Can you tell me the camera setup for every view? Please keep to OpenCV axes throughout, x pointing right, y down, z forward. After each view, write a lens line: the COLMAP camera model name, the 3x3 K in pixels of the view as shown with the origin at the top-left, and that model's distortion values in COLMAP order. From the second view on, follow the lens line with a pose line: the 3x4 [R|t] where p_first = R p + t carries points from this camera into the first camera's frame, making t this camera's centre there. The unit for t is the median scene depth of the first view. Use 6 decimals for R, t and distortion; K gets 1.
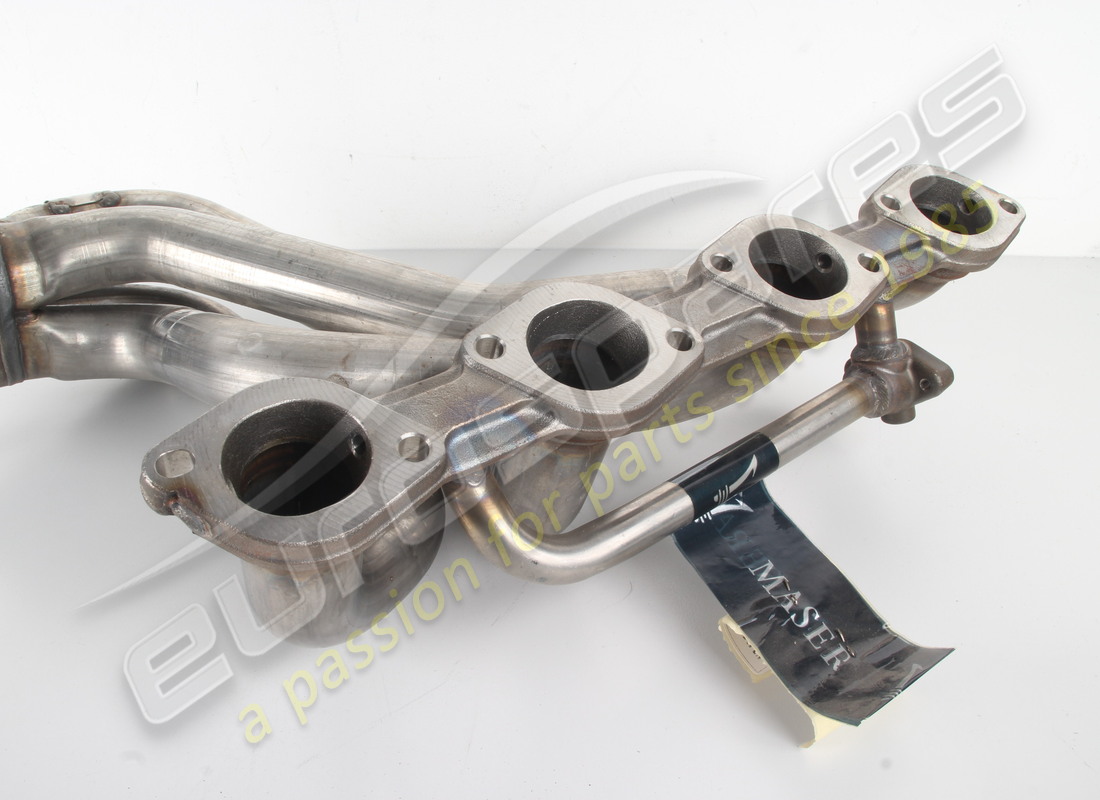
lens RADIAL K [[973.1, 0, 550.0], [0, 973.1, 400.0], [0, 0, 1]] dist [-0.114309, 0.009094]
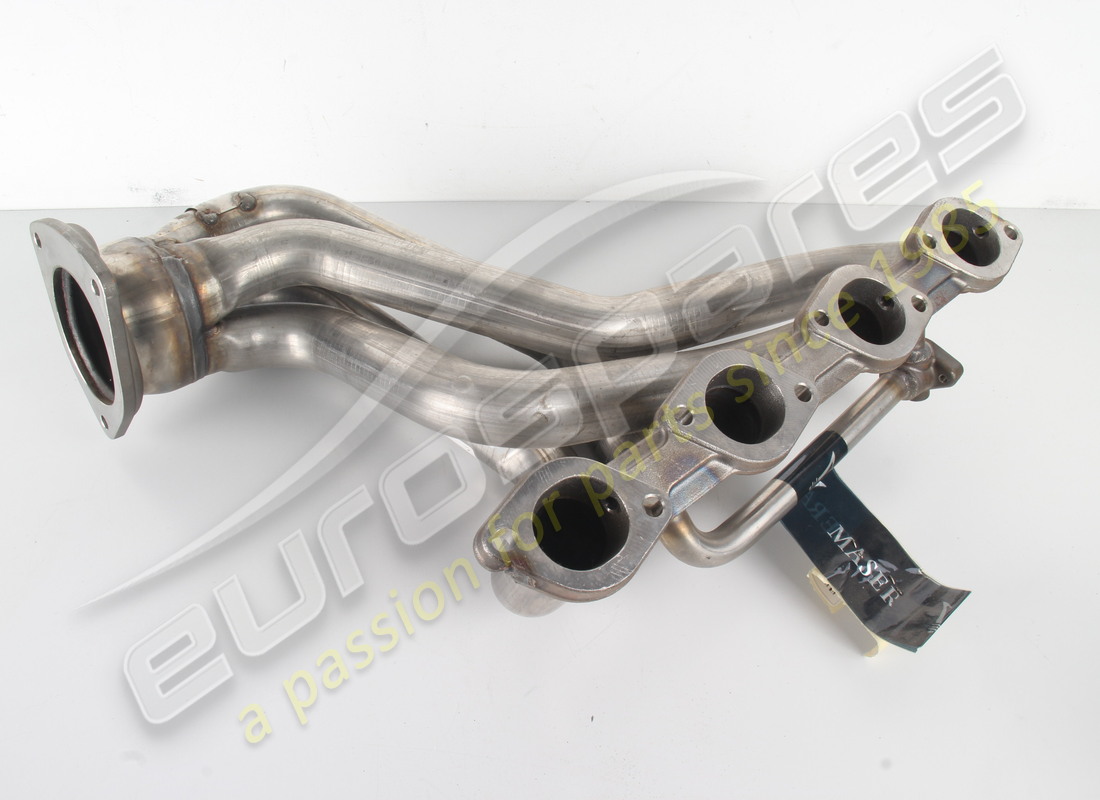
lens RADIAL K [[973.1, 0, 550.0], [0, 973.1, 400.0], [0, 0, 1]] dist [-0.114309, 0.009094]
pose [[0.992776, -0.034436, 0.114935, -0.341169], [0.007515, 0.973893, 0.226882, -0.326310], [-0.119747, -0.224379, 0.967117, -0.255096]]
